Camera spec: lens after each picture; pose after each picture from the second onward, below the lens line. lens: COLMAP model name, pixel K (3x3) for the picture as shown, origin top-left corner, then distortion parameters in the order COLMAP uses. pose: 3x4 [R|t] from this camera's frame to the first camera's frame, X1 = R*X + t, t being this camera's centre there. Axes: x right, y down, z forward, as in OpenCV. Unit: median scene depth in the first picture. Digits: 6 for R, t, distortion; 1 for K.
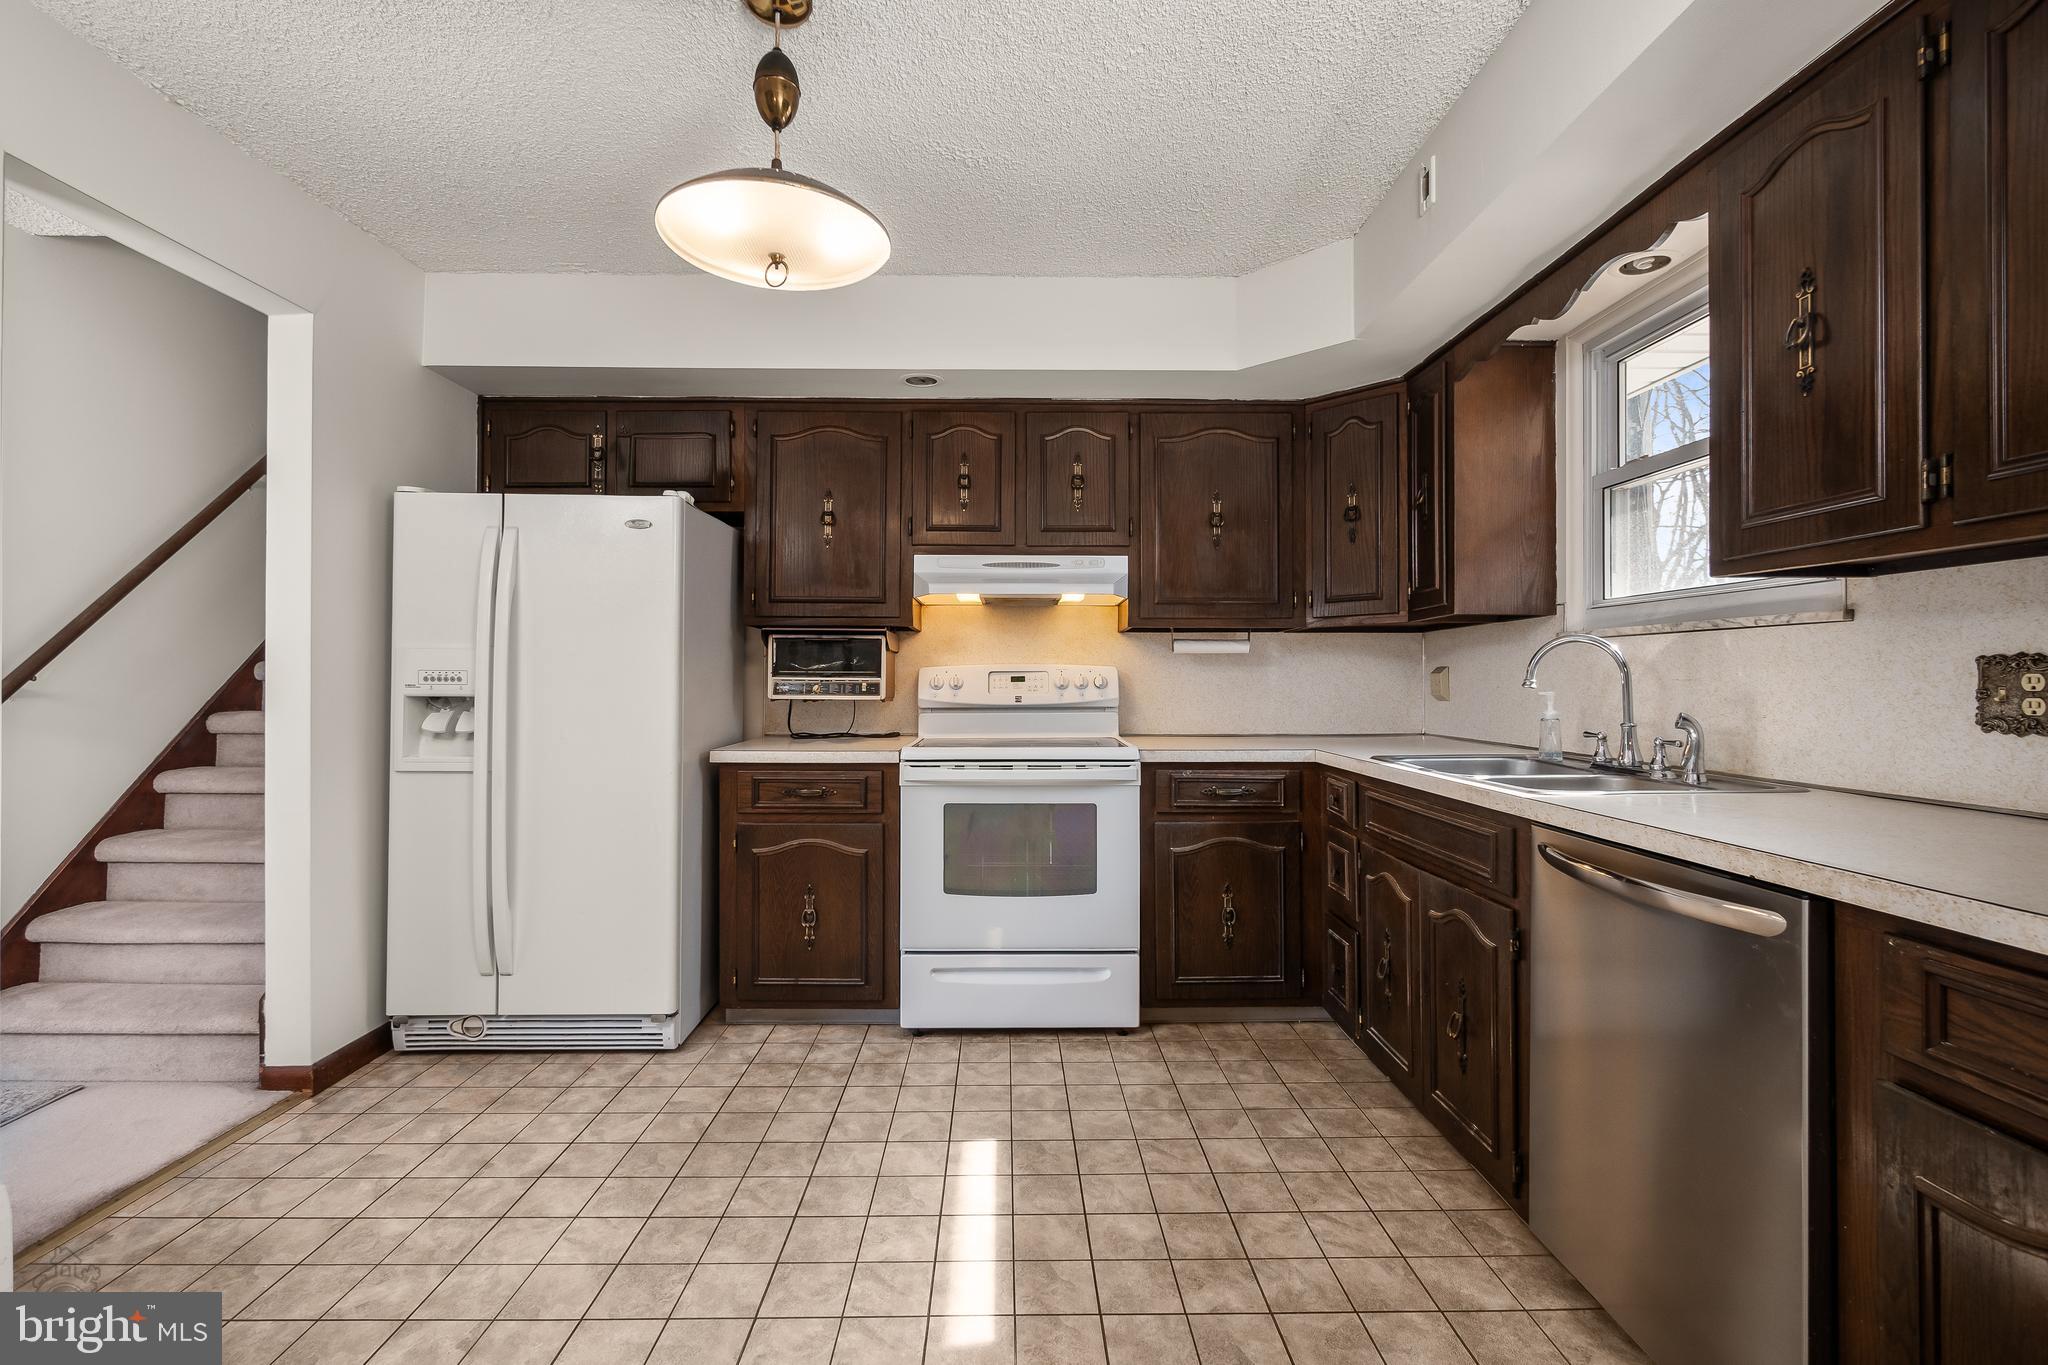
lens RADIAL K [[920.8, 0, 1012.8], [0, 920.8, 670.0], [0, 0, 1]] dist [-0.004777, 0.000265]
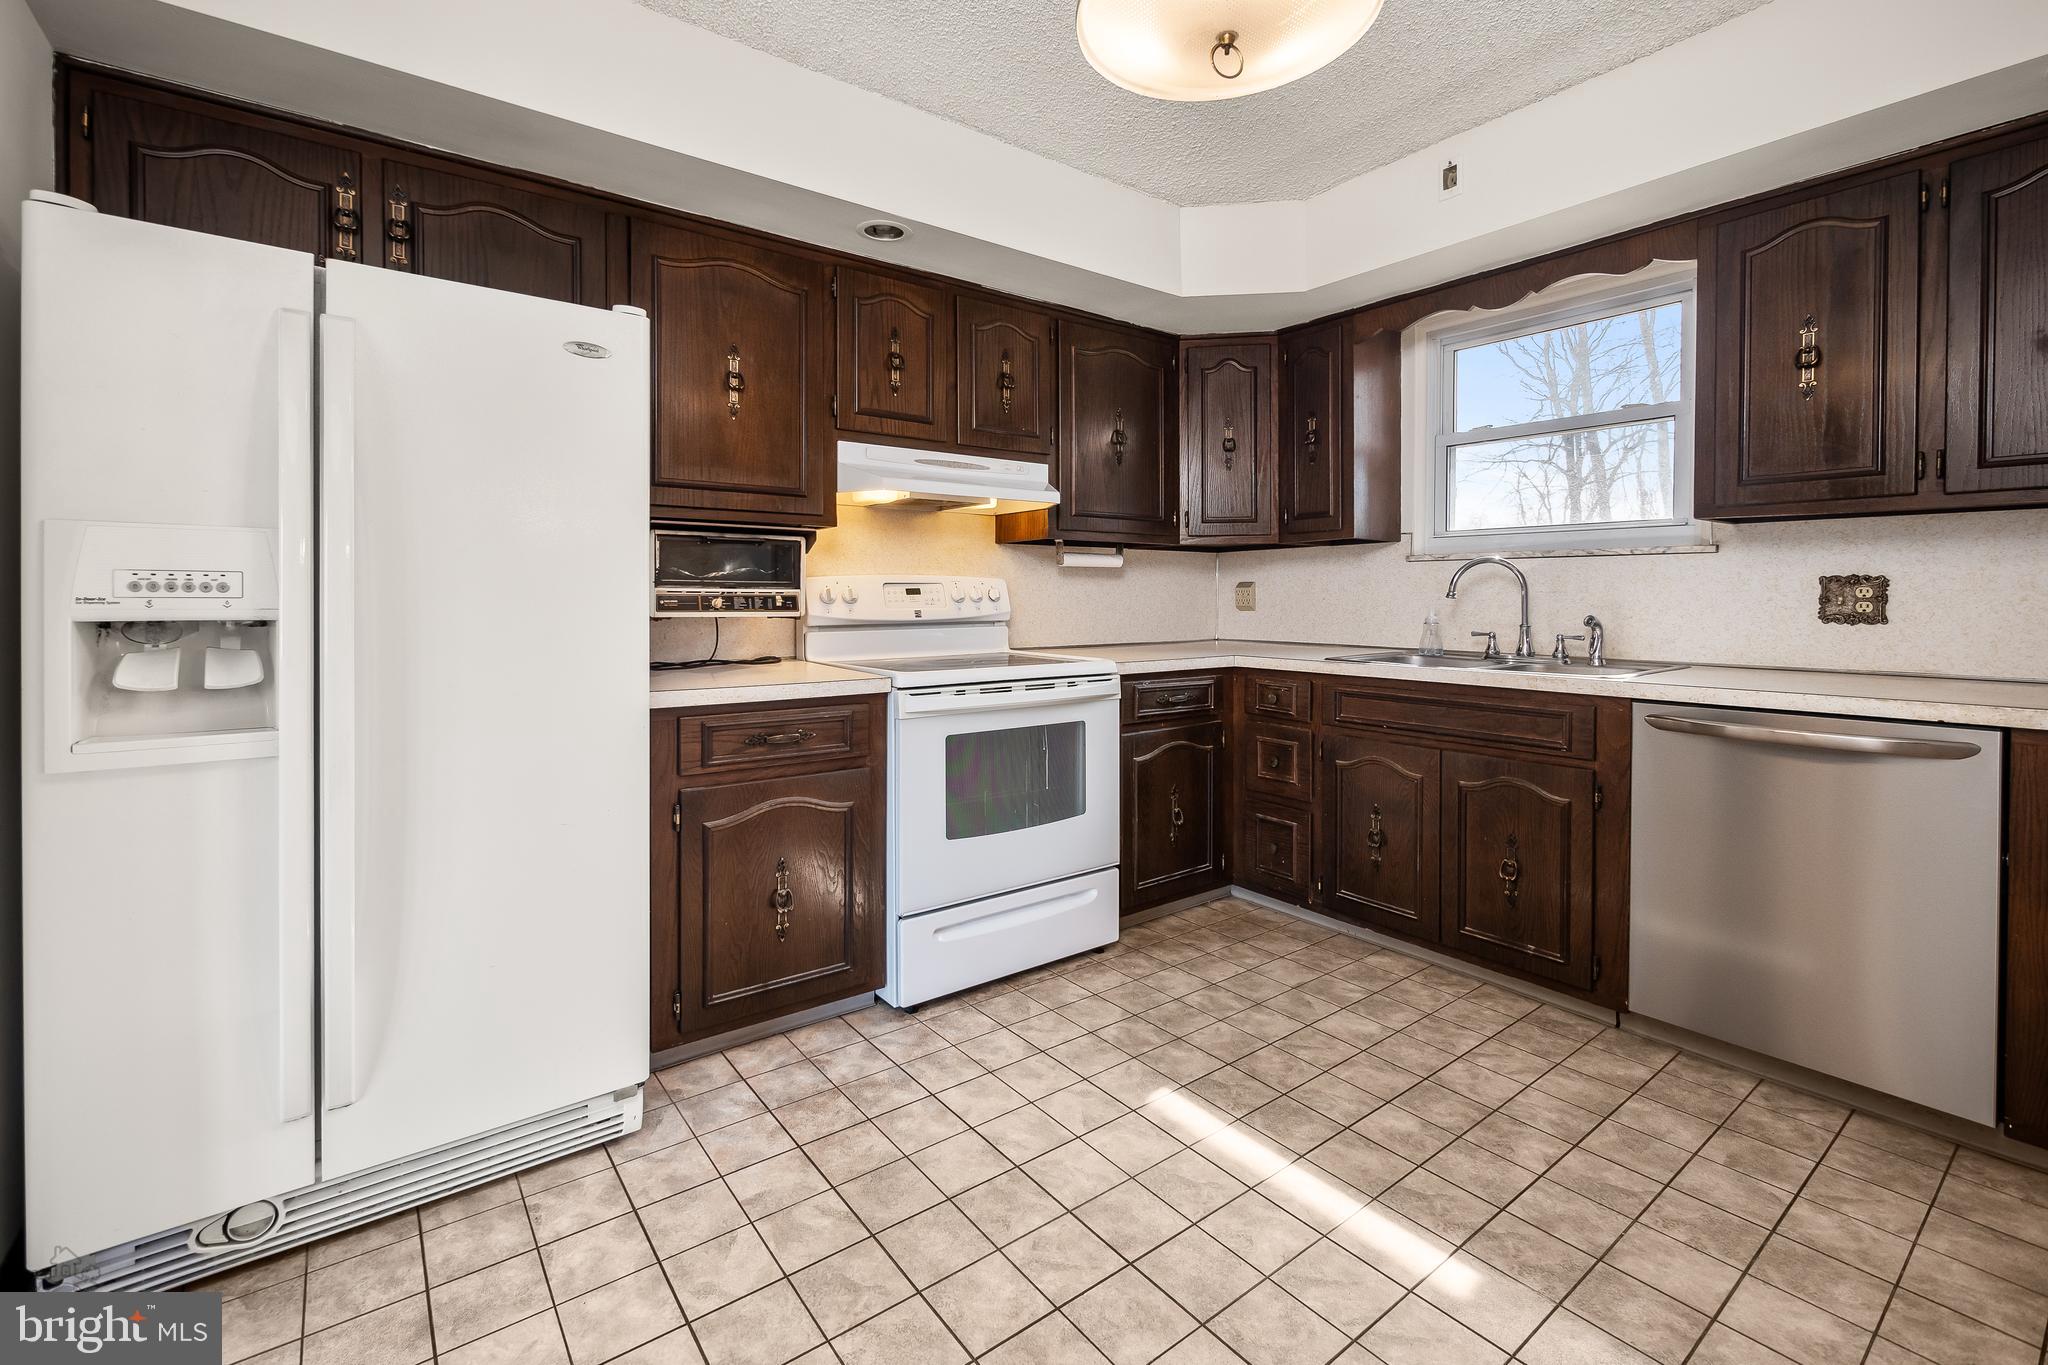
lens RADIAL K [[872.9, 0, 1031.3], [0, 872.9, 605.6], [0, 0, 1]] dist [-0.008281, 0.001551]
pose [[0.804823, -0.006924, 0.593475, -0.522036], [-0.006060, 0.999784, 0.019882, 0.007628], [-0.593484, -0.019598, 0.804607, 0.318455]]
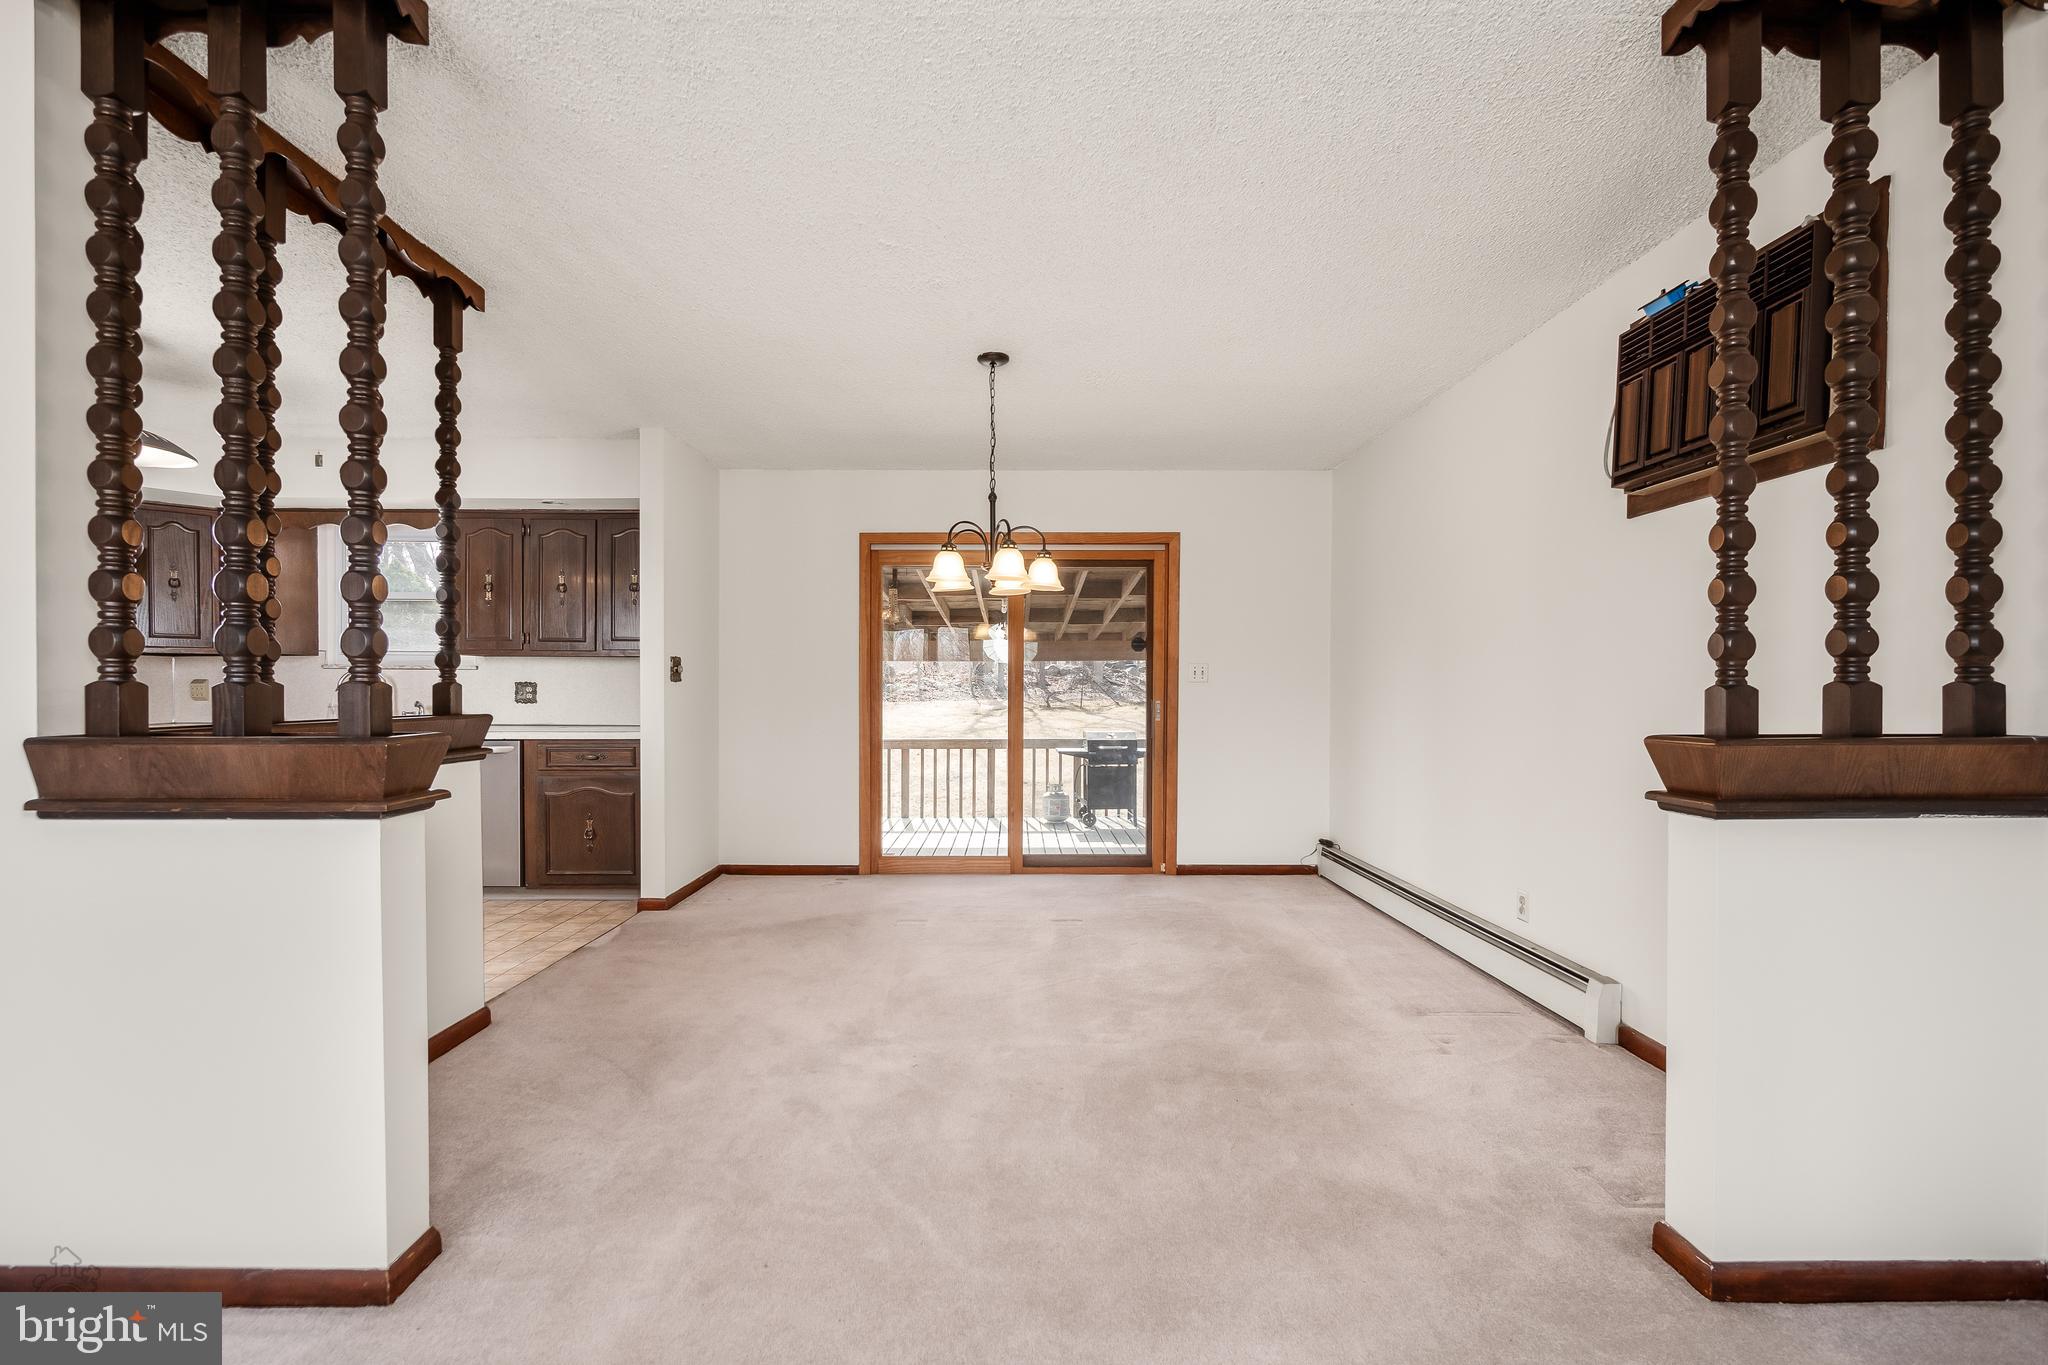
lens RADIAL K [[872.9, 0, 1010.6], [0, 872.9, 705.9], [0, 0, 1]] dist [-0.008281, 0.001551]
pose [[0.048860, -0.019724, 0.998611, -1.199521], [-0.014391, 0.999687, 0.020449, -0.010402], [-0.998702, -0.015370, 0.048561, -0.585248]]
